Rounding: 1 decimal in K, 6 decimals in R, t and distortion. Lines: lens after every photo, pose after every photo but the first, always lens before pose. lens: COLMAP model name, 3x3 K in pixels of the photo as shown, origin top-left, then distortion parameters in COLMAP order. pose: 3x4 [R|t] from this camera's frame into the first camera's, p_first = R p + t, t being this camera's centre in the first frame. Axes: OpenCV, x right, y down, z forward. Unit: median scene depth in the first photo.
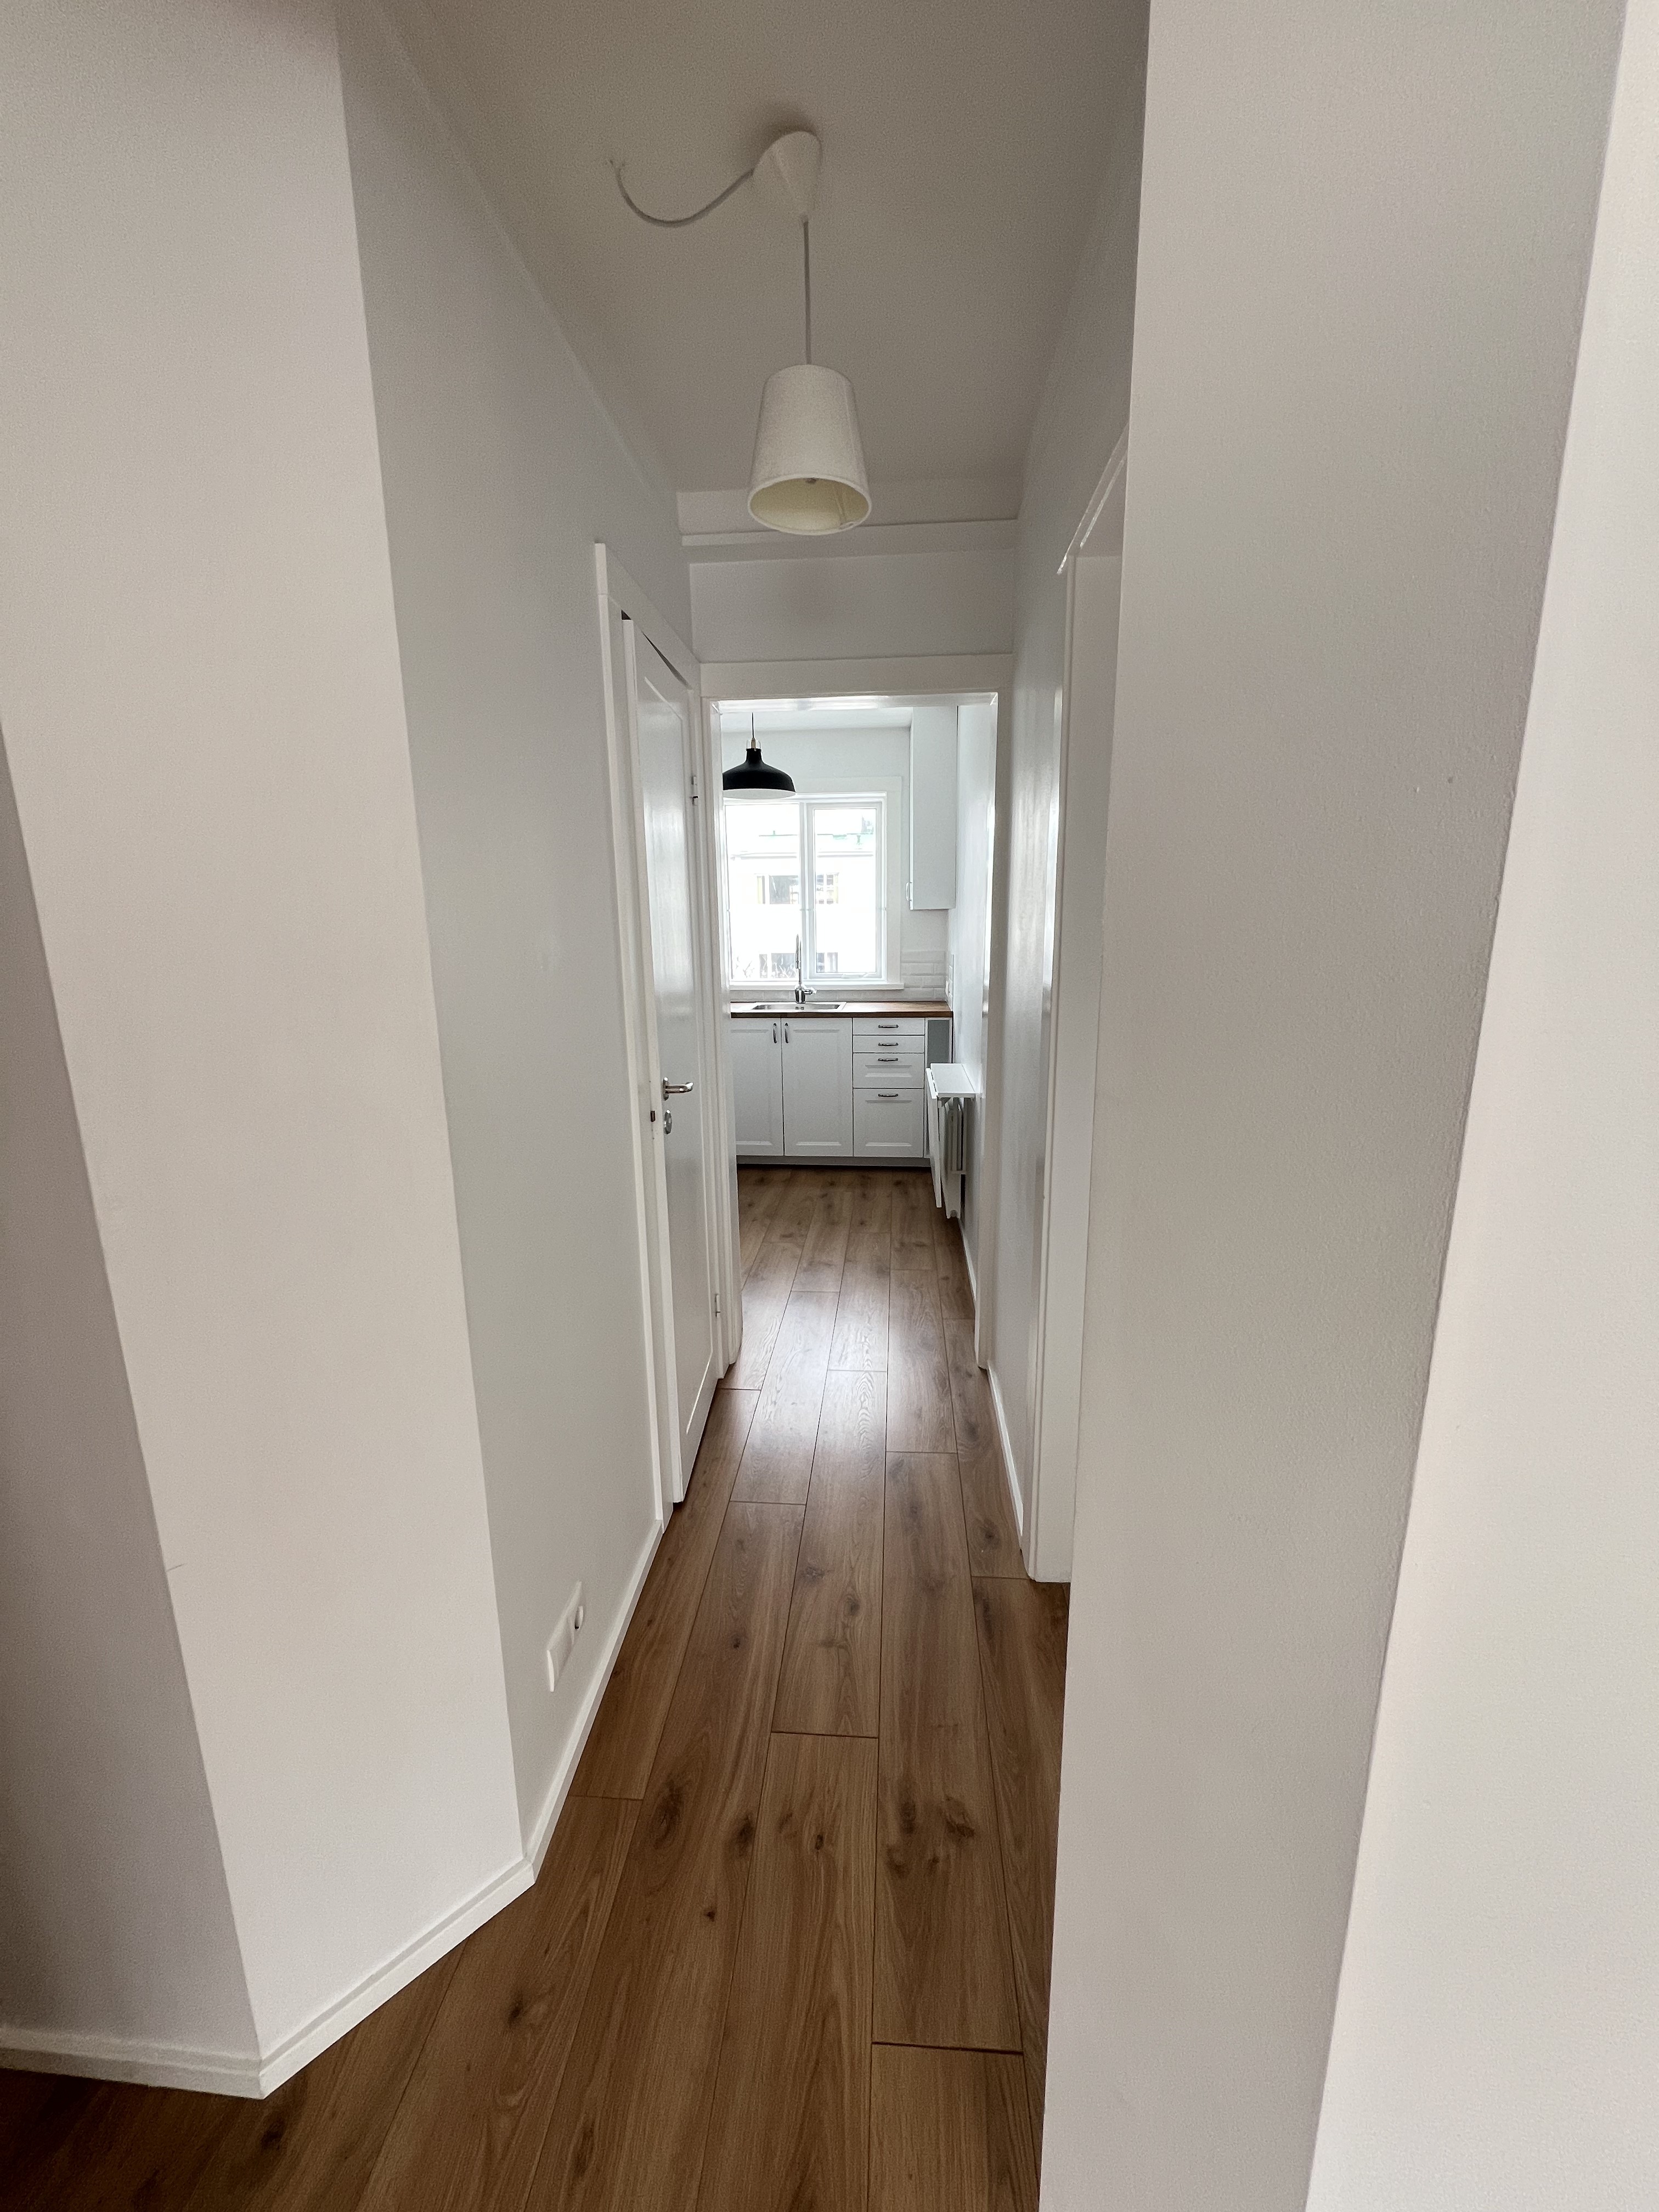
lens RADIAL K [[882.9, 0, 821.8], [0, 882.9, 1099.0], [0, 0, 1]] dist [0.000268, -0.000002]
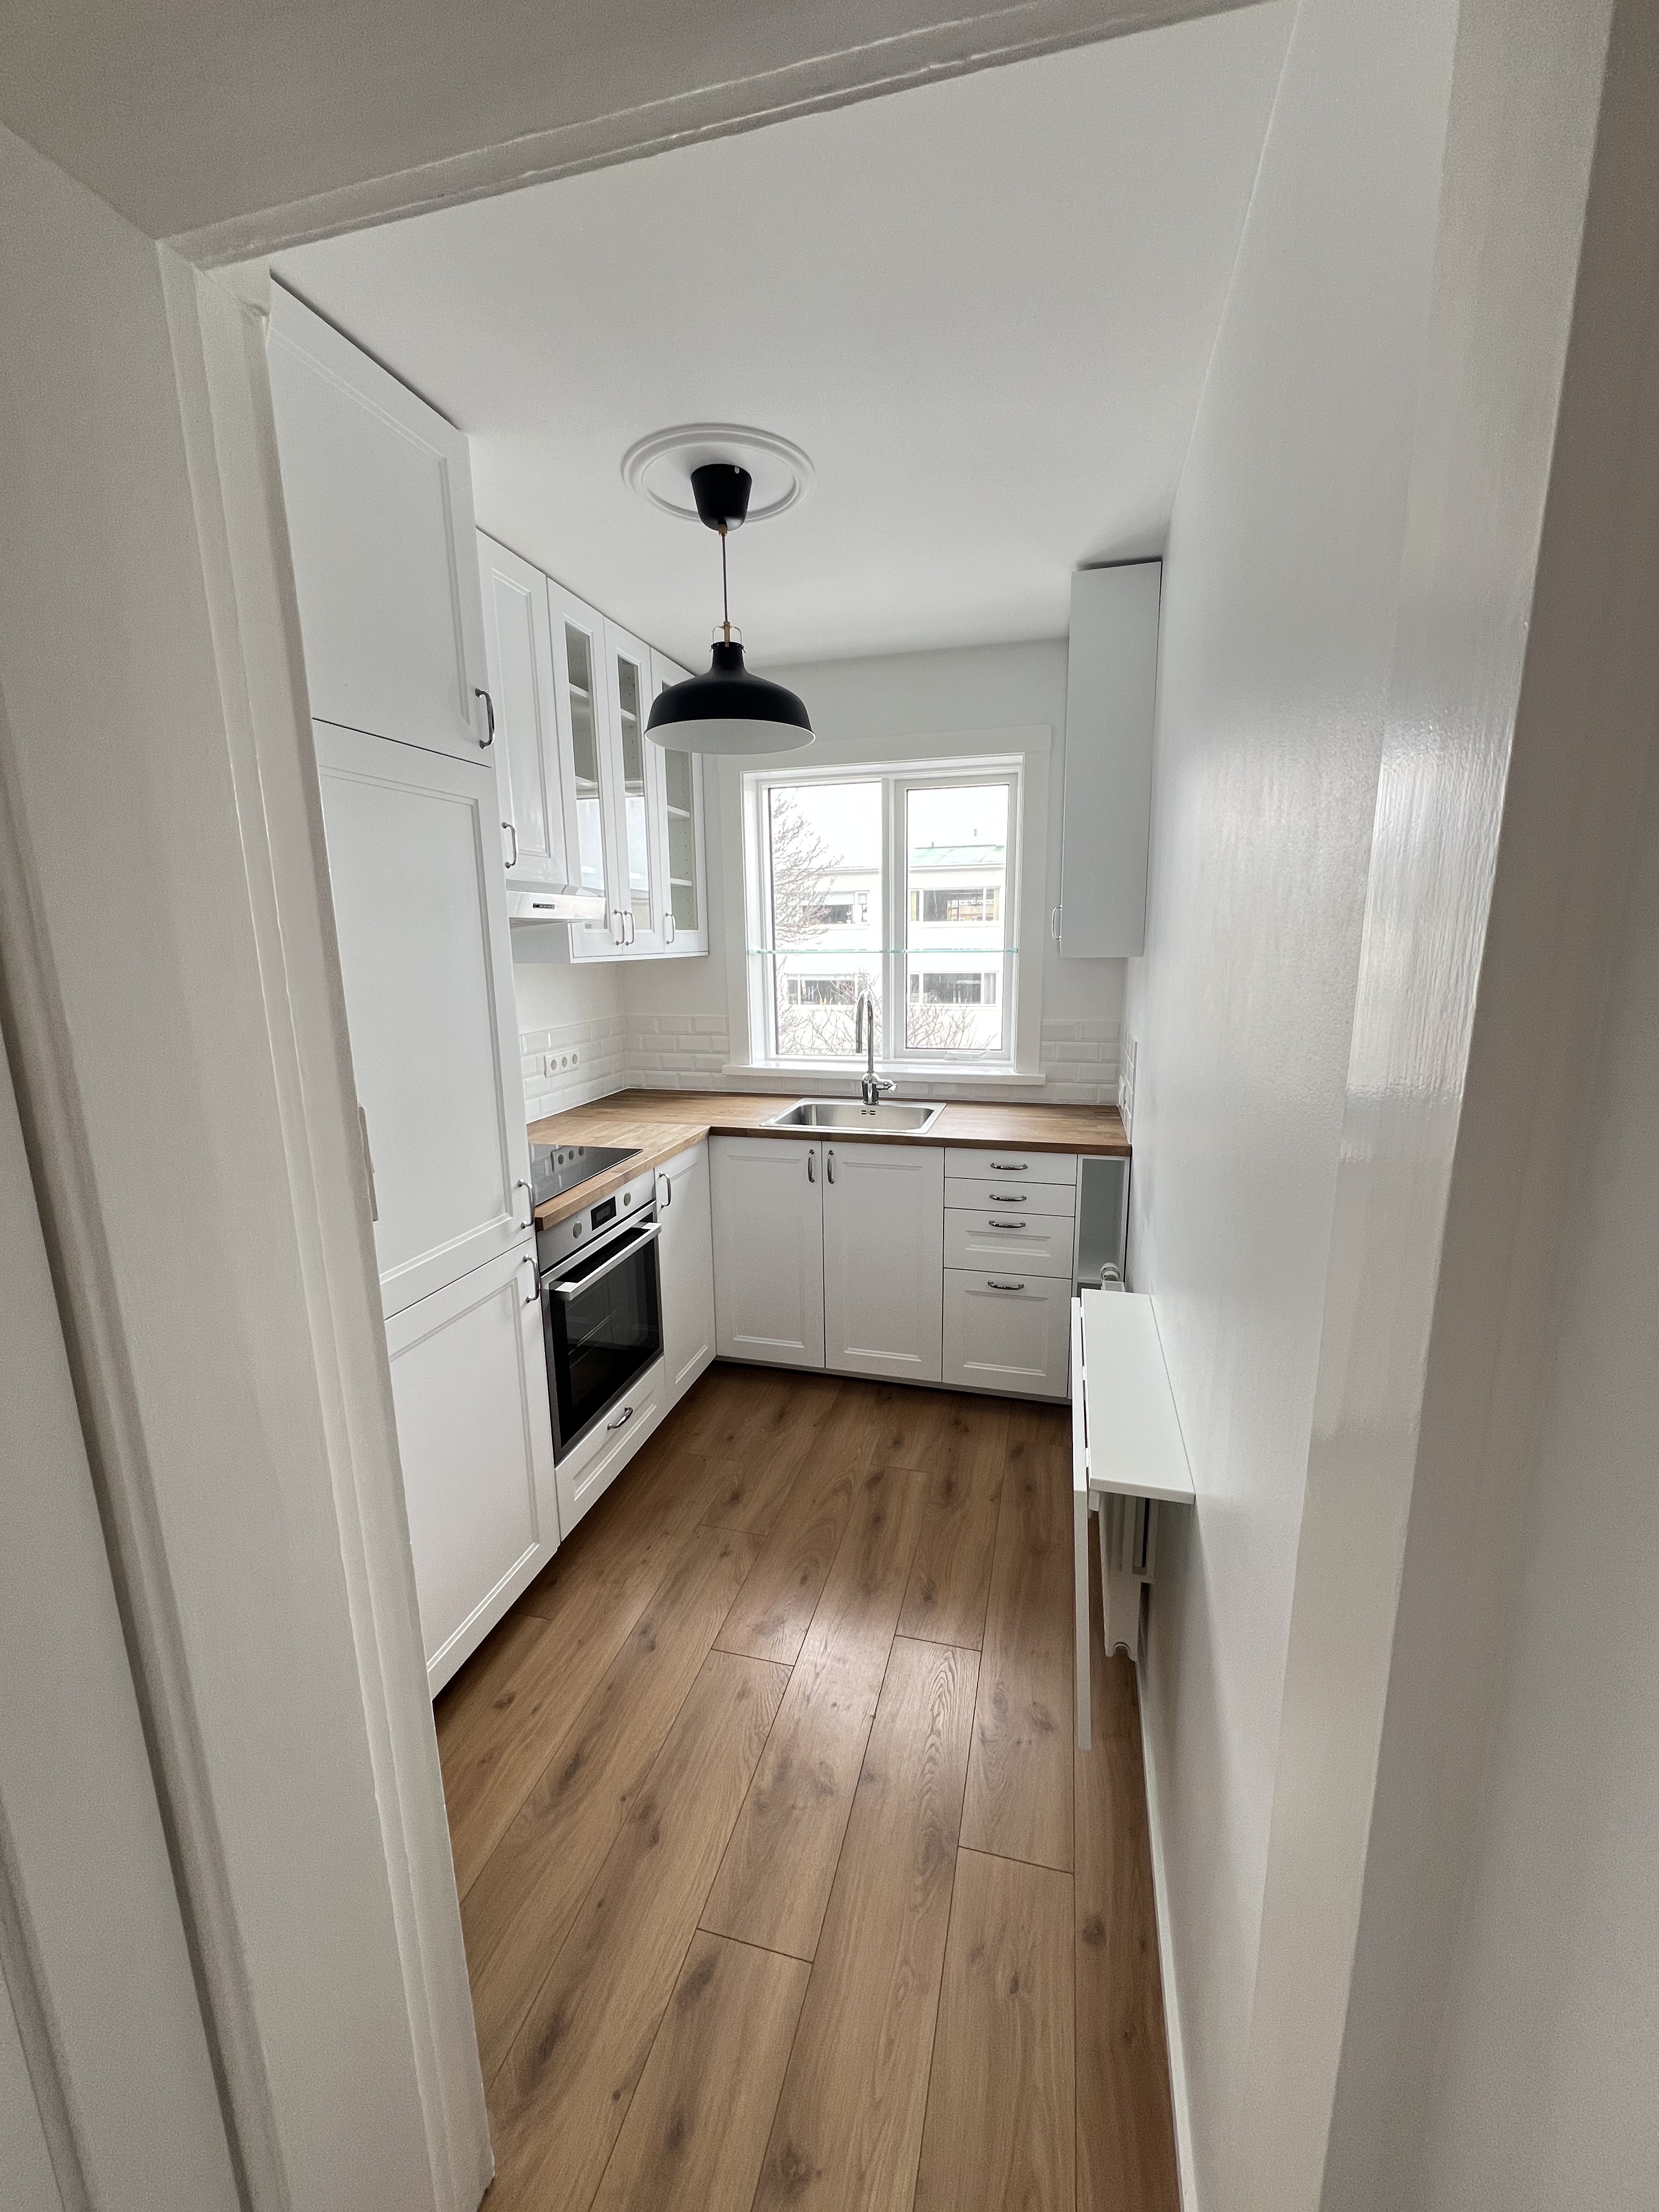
lens RADIAL K [[882.9, 0, 825.0], [0, 882.9, 1101.4], [0, 0, 1]] dist [0.000268, -0.000002]
pose [[0.983519, 0.033347, -0.177704, 0.058584], [-0.036322, 0.999249, -0.013513, -0.110469], [0.177119, 0.019745, 0.983991, 0.430773]]
